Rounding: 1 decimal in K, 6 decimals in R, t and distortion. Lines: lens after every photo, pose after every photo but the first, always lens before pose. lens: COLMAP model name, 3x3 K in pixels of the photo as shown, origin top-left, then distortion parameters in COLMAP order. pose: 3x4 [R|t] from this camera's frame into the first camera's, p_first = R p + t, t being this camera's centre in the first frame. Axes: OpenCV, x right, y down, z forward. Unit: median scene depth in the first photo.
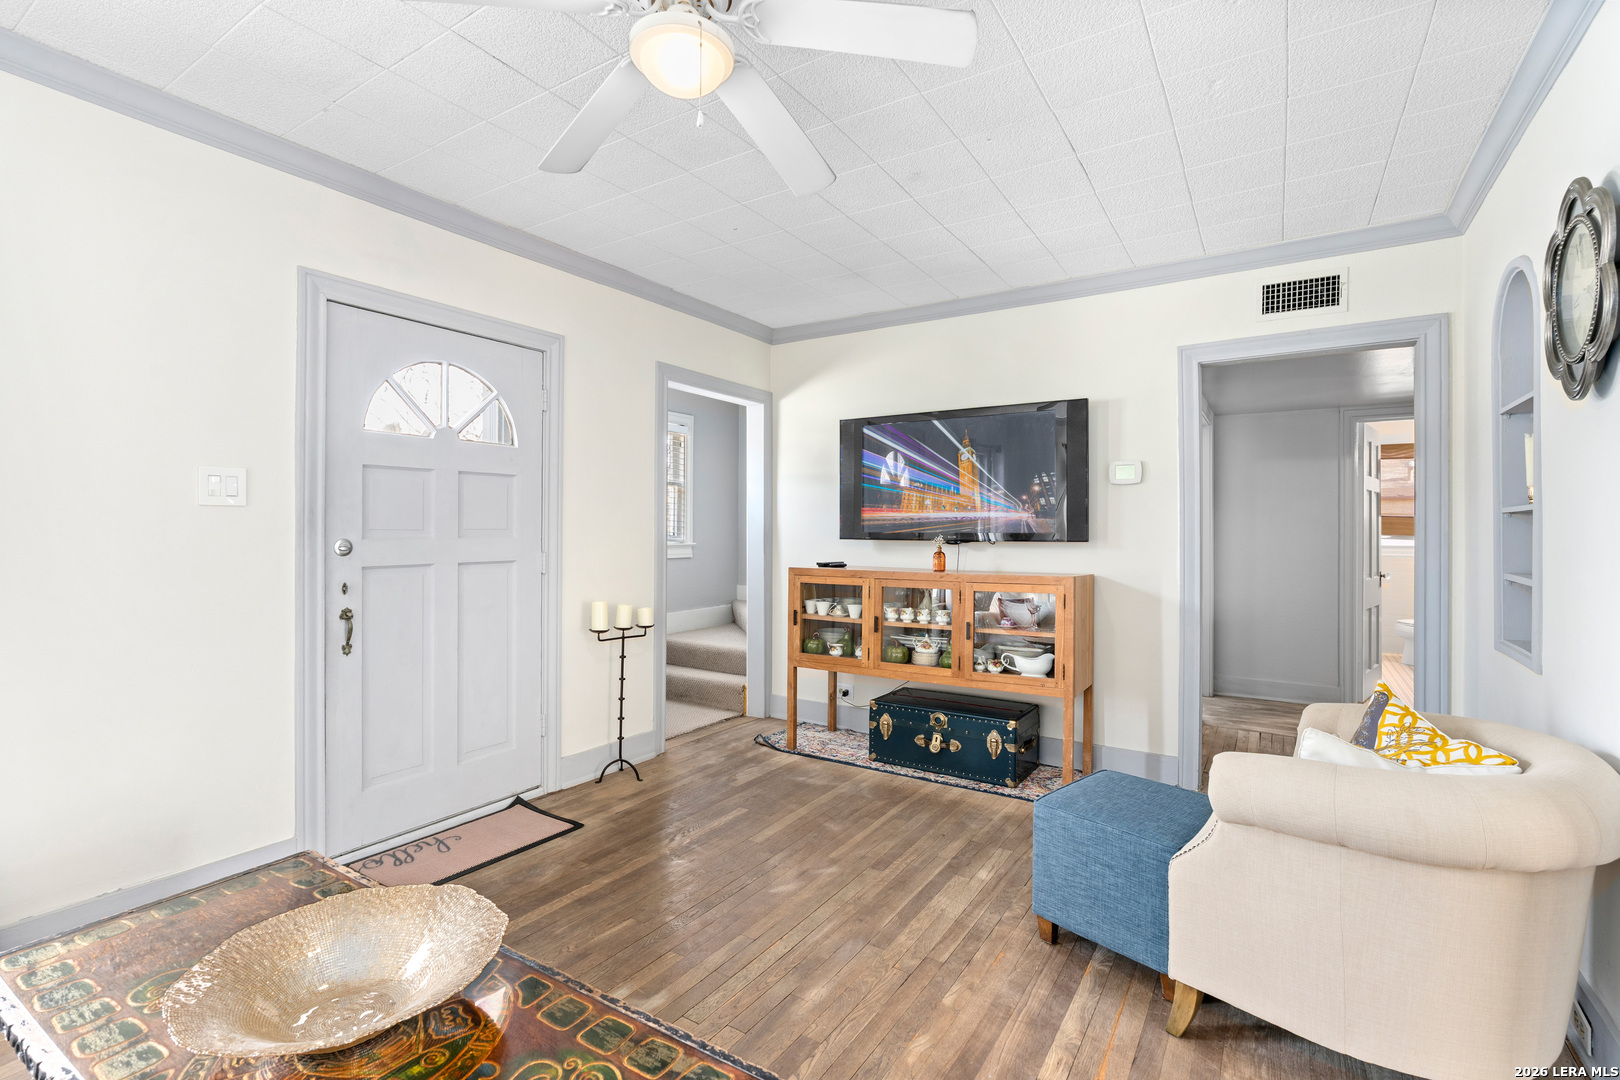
lens RADIAL K [[732.3, 0, 799.1], [0, 732.3, 534.9], [0, 0, 1]] dist [-0.013925, 0.002572]
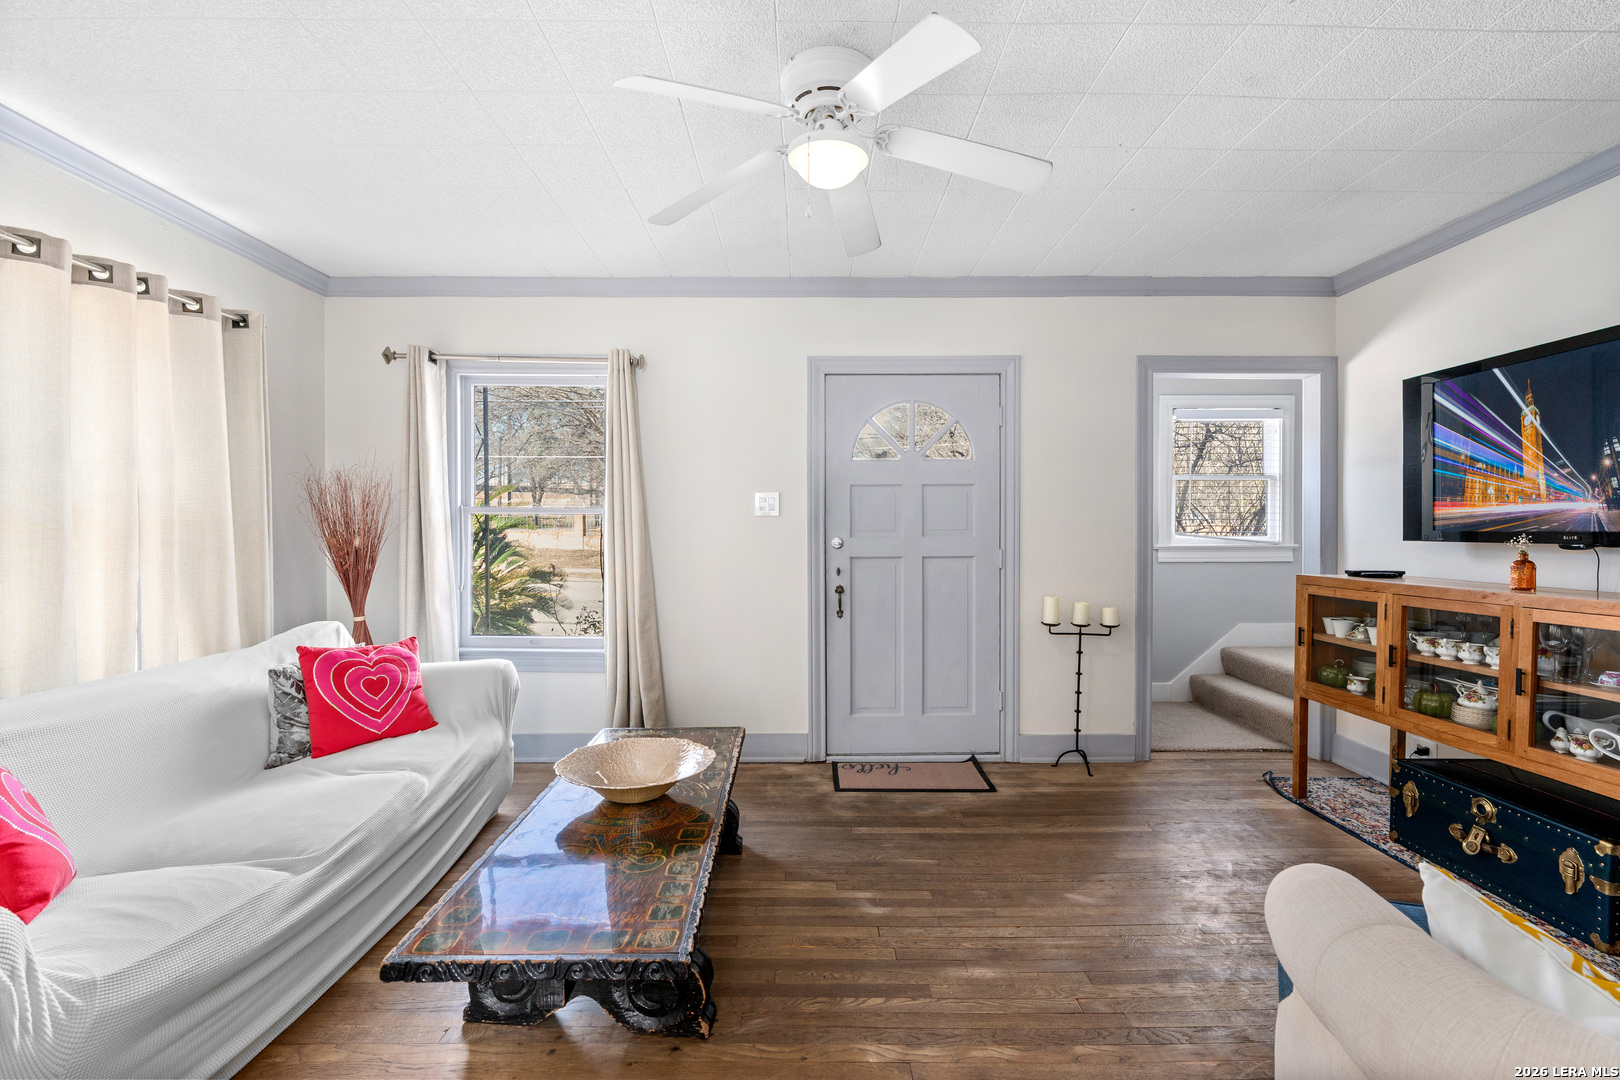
lens RADIAL K [[732.3, 0, 813.1], [0, 732.3, 530.2], [0, 0, 1]] dist [-0.013925, 0.002572]
pose [[0.561488, 0.002075, -0.827482, 0.406435], [-0.000151, 0.999997, 0.002405, -0.008563], [0.827485, -0.001226, 0.561487, 0.107033]]
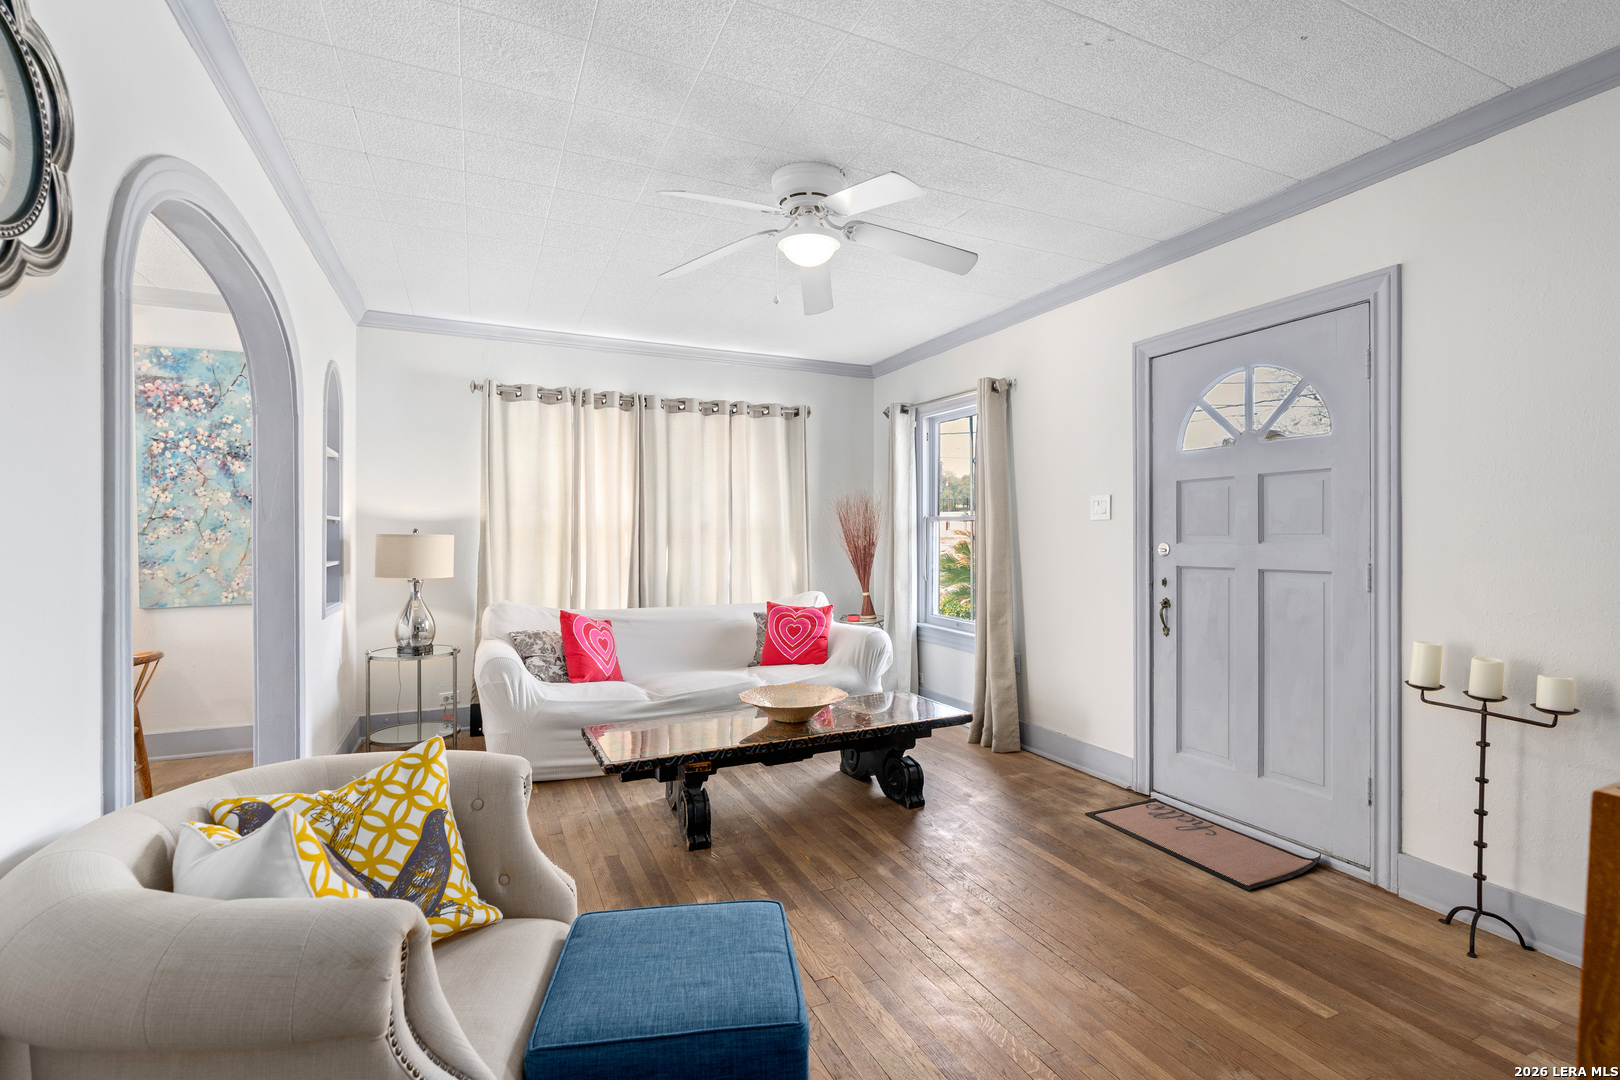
lens RADIAL K [[732.3, 0, 816.3], [0, 732.3, 535.9], [0, 0, 1]] dist [-0.013925, 0.002572]
pose [[-0.520299, 0.002315, -0.853981, 0.561992], [0.000372, 0.999997, 0.002484, -0.007292], [0.853984, 0.000974, -0.520299, 0.846889]]
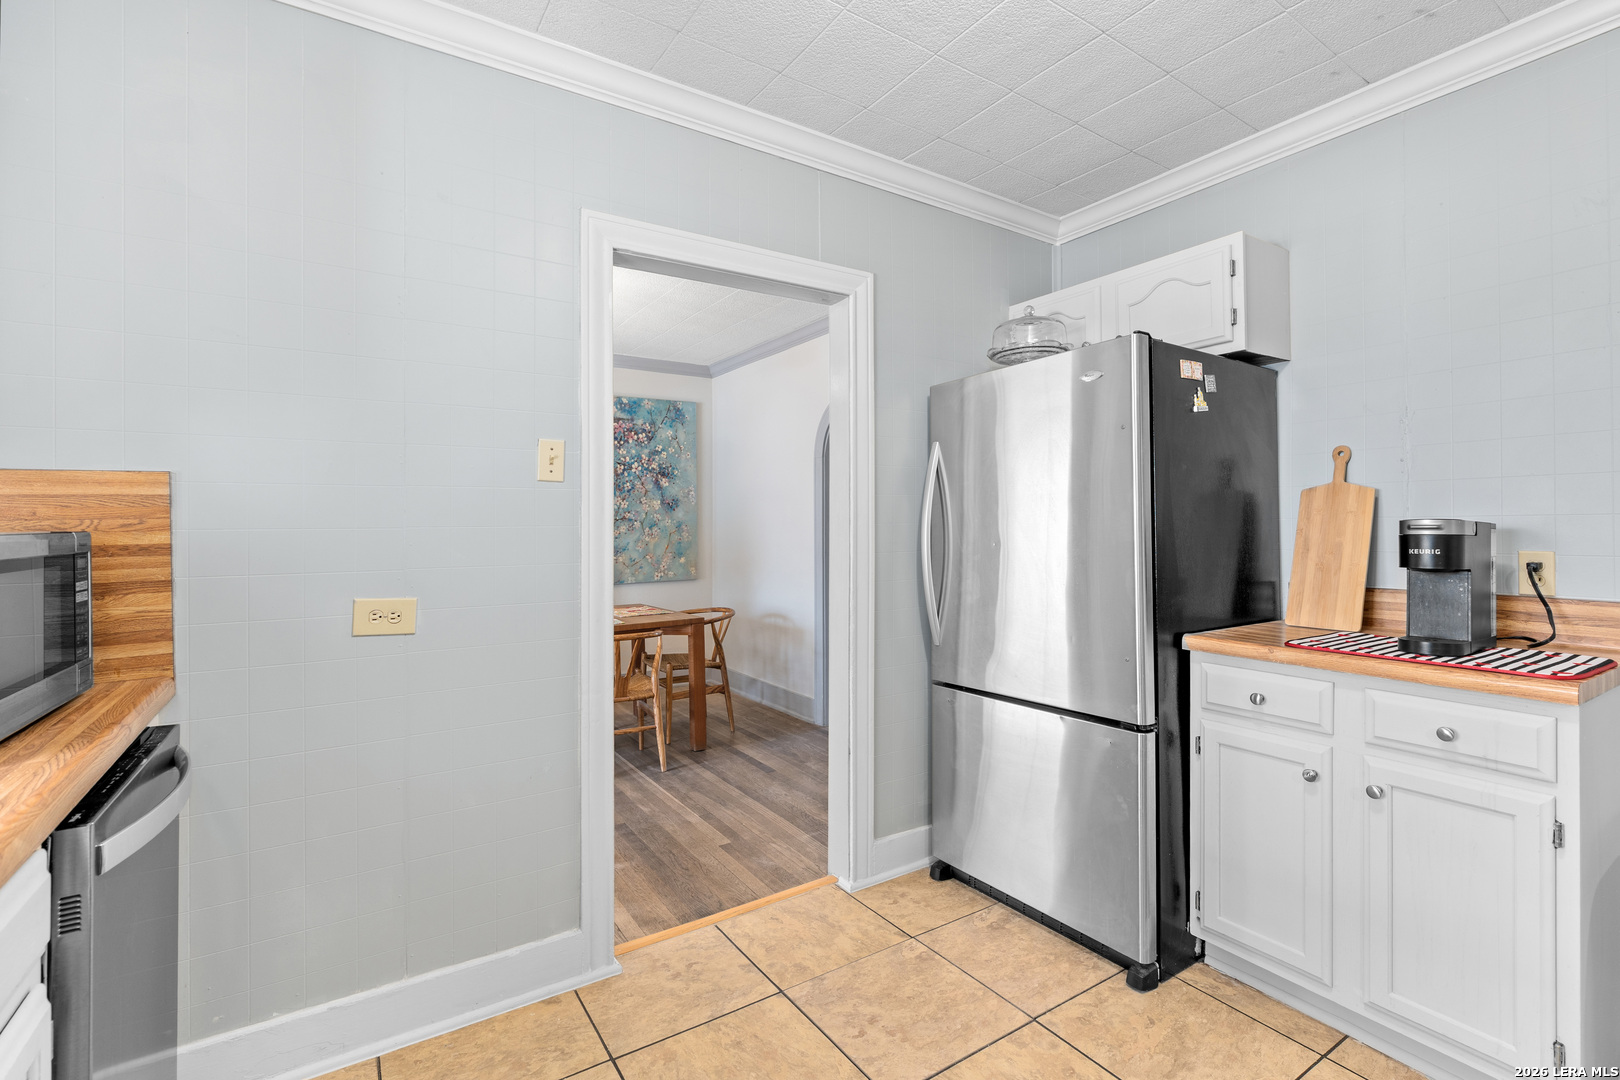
lens RADIAL K [[732.3, 0, 819.4], [0, 732.3, 526.4], [0, 0, 1]] dist [-0.013925, 0.002572]
pose [[-0.386193, 0.003825, -0.922410, 1.398737], [0.004573, 0.999987, 0.002232, -0.018582], [0.922407, -0.003357, -0.386206, 0.412797]]
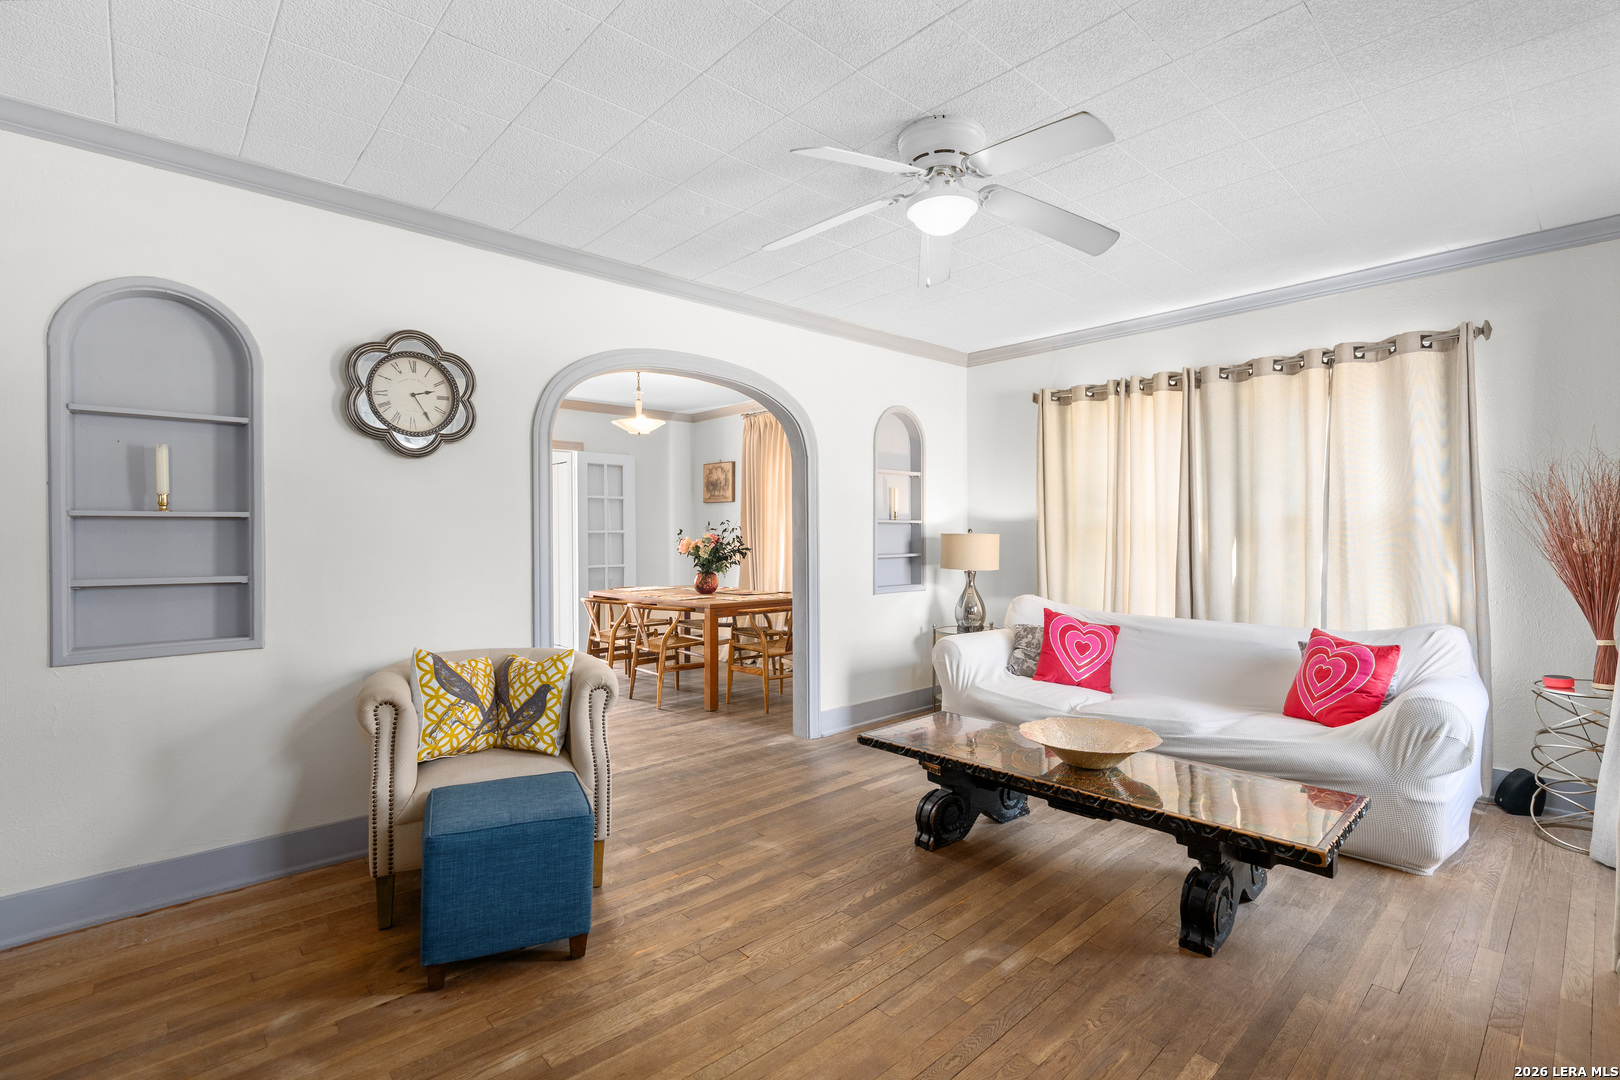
lens RADIAL K [[732.3, 0, 815.3], [0, 732.3, 541.2], [0, 0, 1]] dist [-0.013925, 0.002572]
pose [[-0.972399, 0.003252, 0.233300, -0.117765], [0.006055, 0.999918, 0.011302, -0.010517], [-0.233244, 0.012403, -0.972339, 1.126829]]
